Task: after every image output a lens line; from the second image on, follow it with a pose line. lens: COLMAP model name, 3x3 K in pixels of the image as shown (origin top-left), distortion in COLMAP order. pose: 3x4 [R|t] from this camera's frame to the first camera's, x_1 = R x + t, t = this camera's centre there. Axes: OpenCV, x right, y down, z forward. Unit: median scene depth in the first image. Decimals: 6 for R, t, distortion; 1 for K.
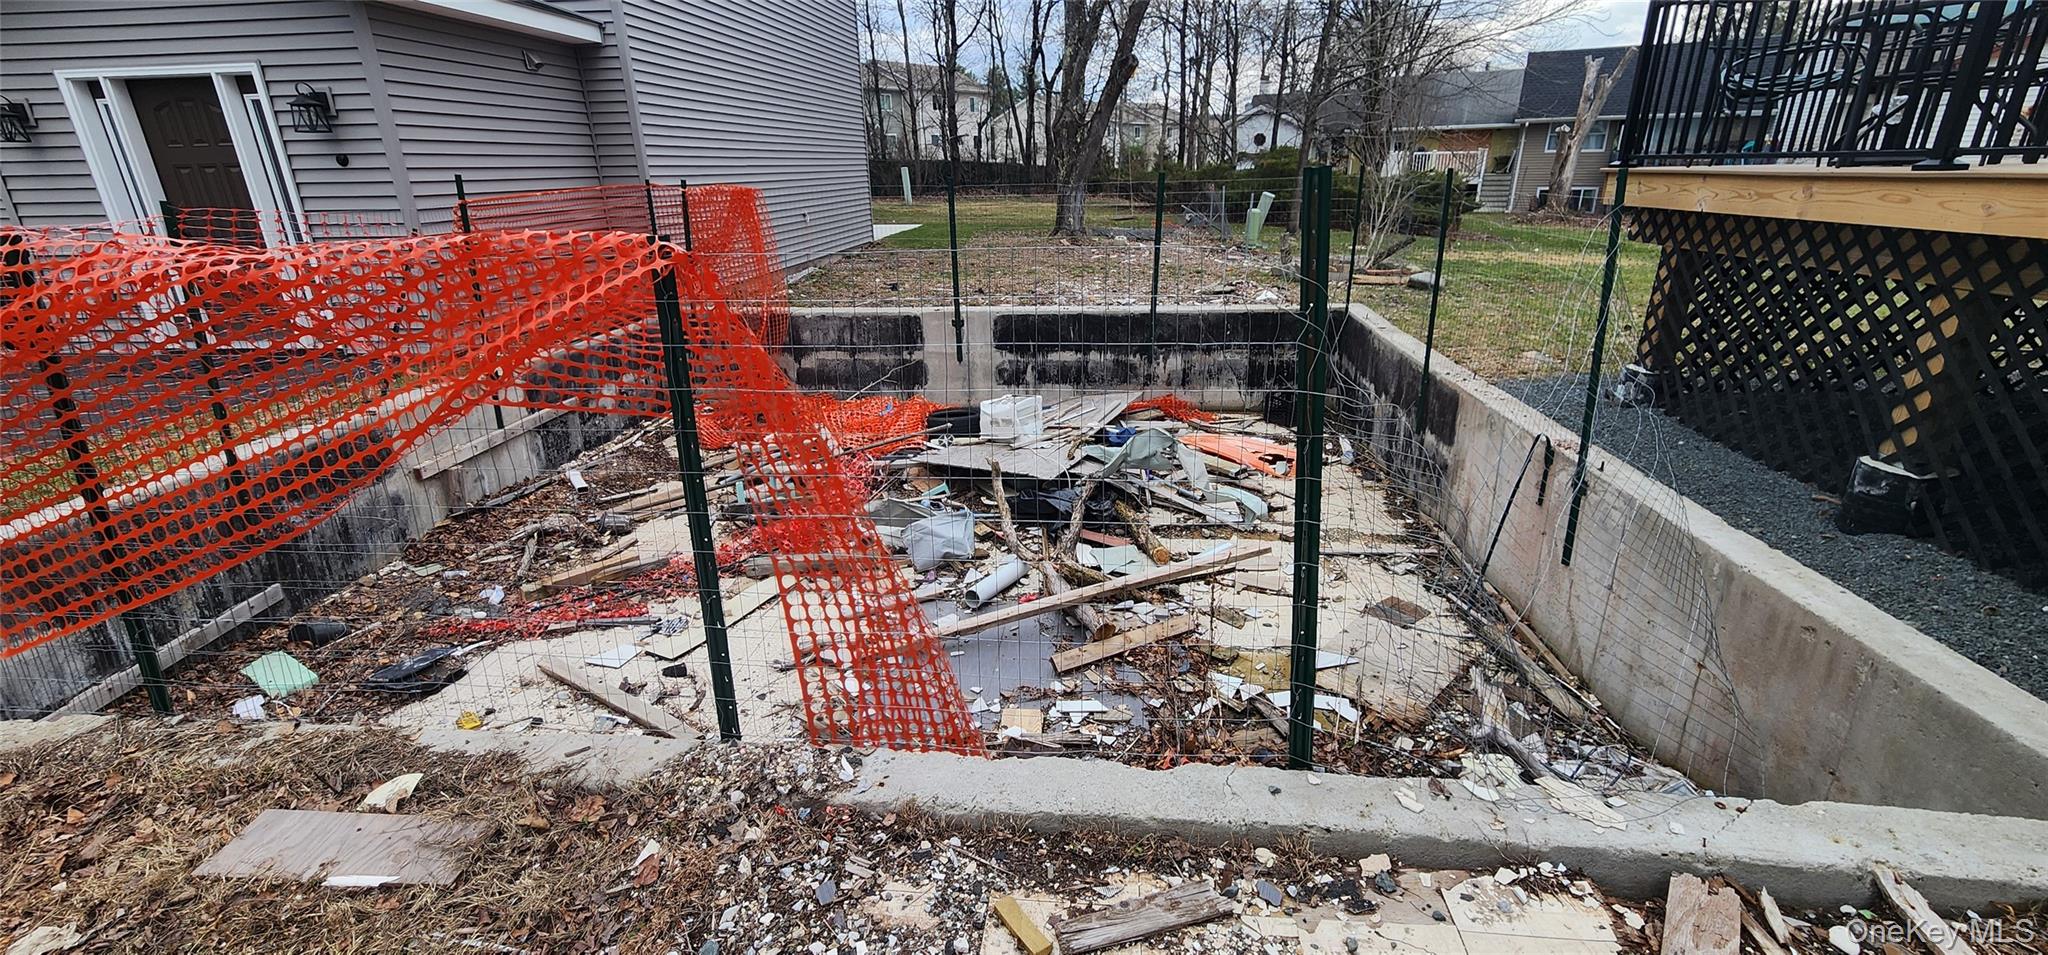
lens RADIAL K [[835.5, 0, 1027.7], [0, 835.5, 454.7], [0, 0, 1]] dist [0.000701, 0.001269]
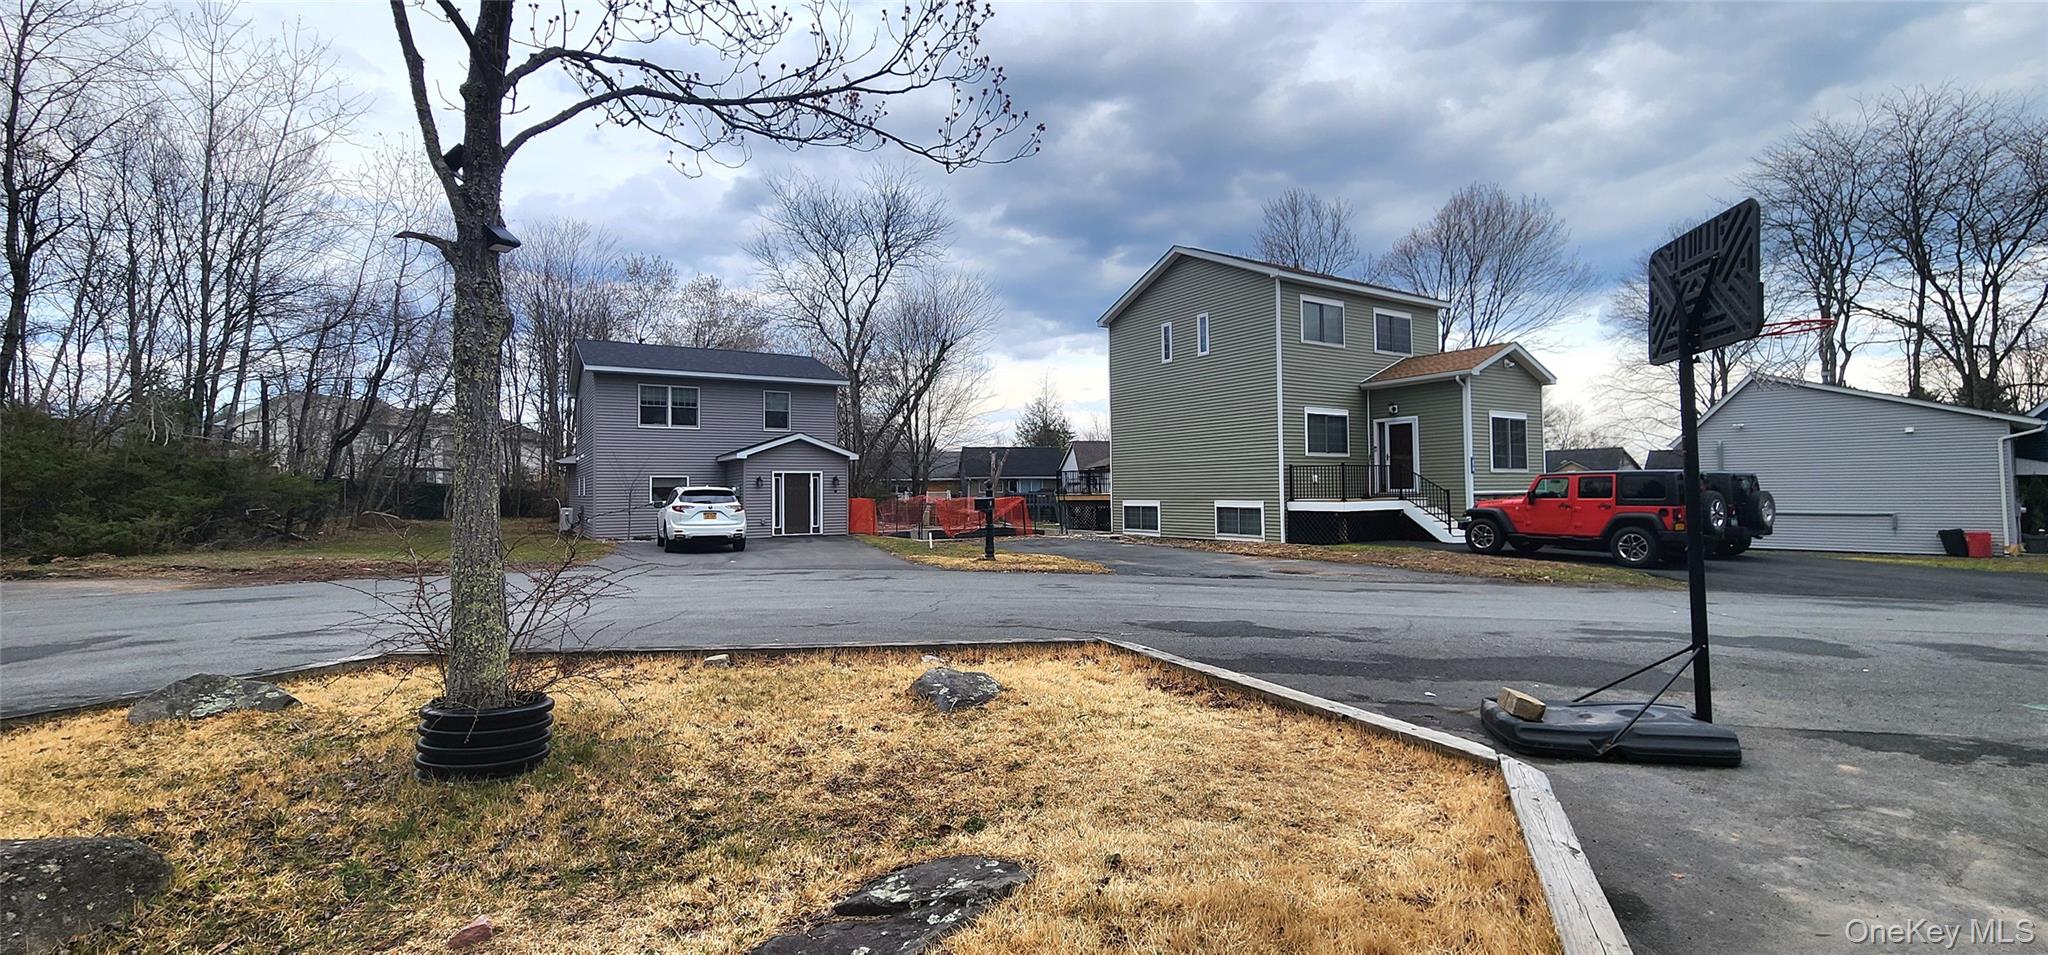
lens RADIAL K [[832.6, 0, 1025.8], [0, 832.6, 464.7], [0, 0, 1]] dist [0.001117, 0.000086]
pose [[0.787046, 0.030433, 0.616144, -1.136734], [0.199664, 0.932455, -0.301103, 0.437585], [-0.583689, 0.360003, 0.727808, -1.192010]]
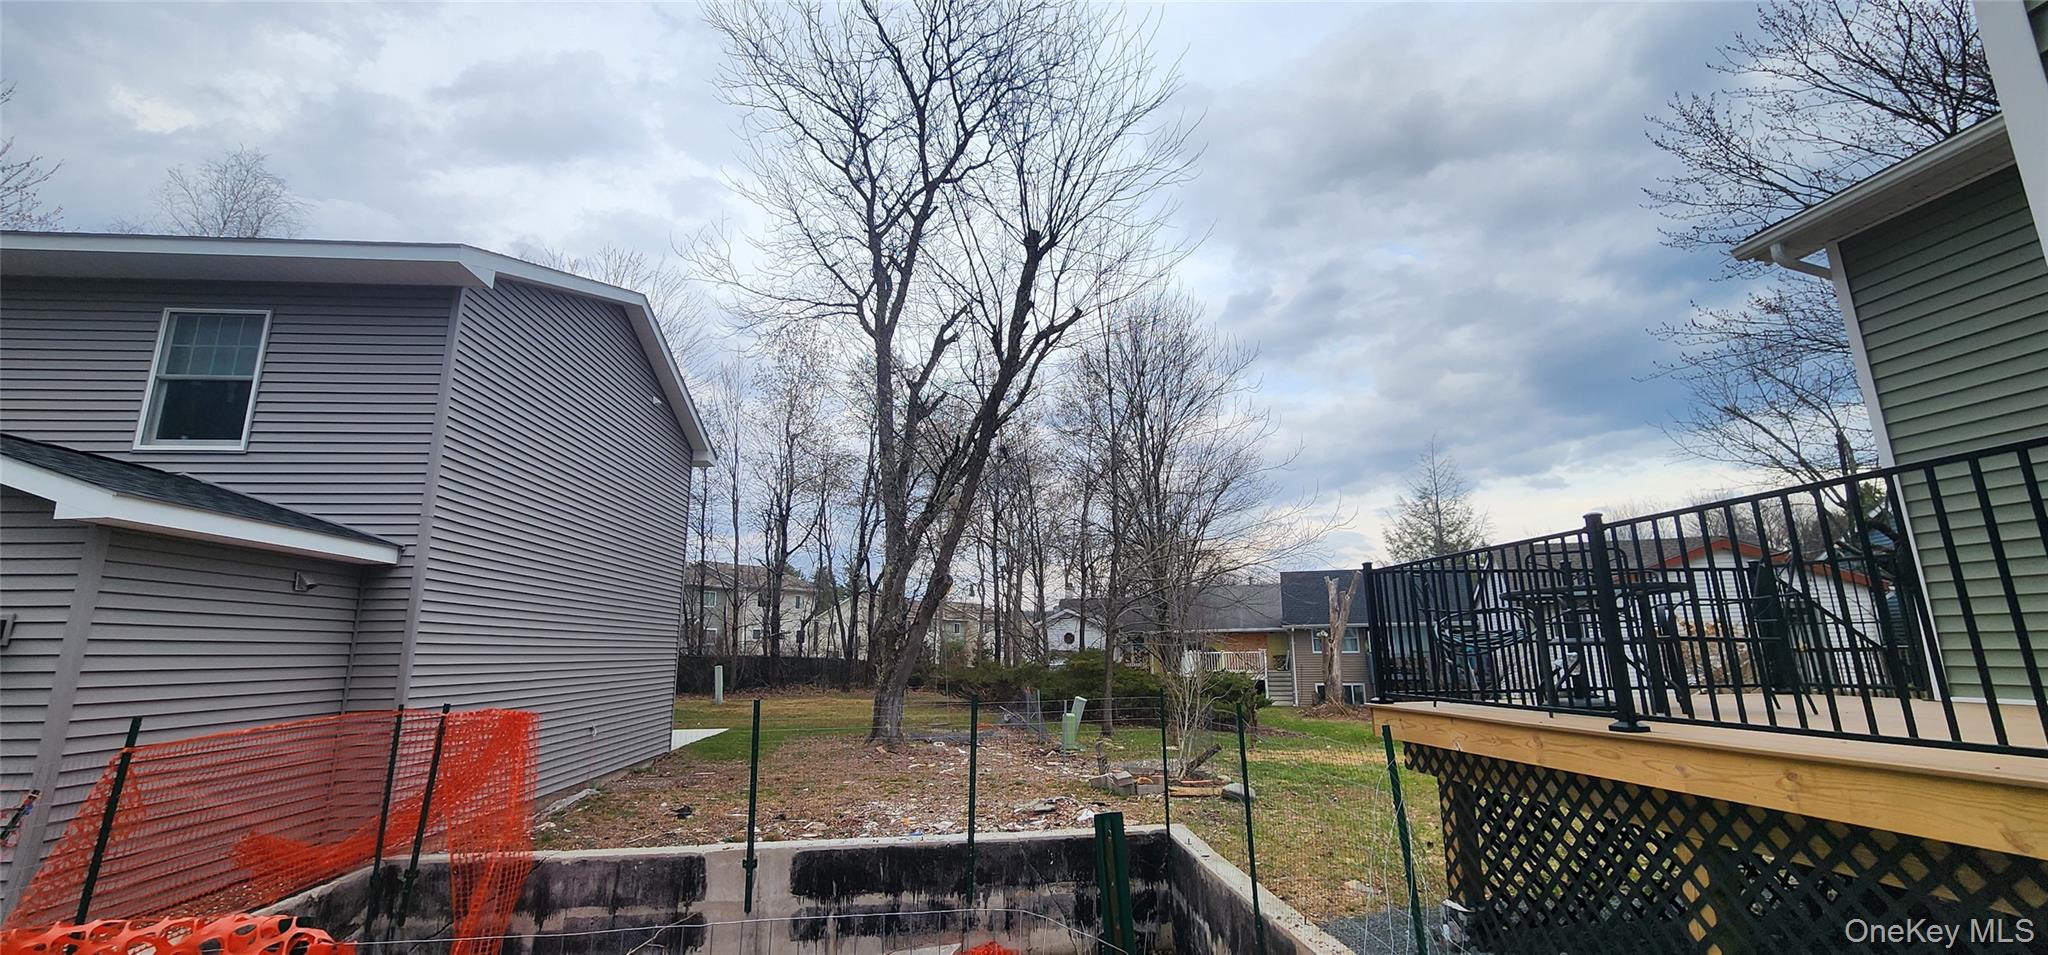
lens RADIAL K [[832.6, 0, 1025.8], [0, 832.6, 464.7], [0, 0, 1]] dist [0.001117, 0.000086]
pose [[0.979607, 0.047016, 0.195343, 0.005353], [0.063751, 0.849263, -0.524107, -0.020677], [-0.190539, 0.525872, 0.828947, 0.002005]]
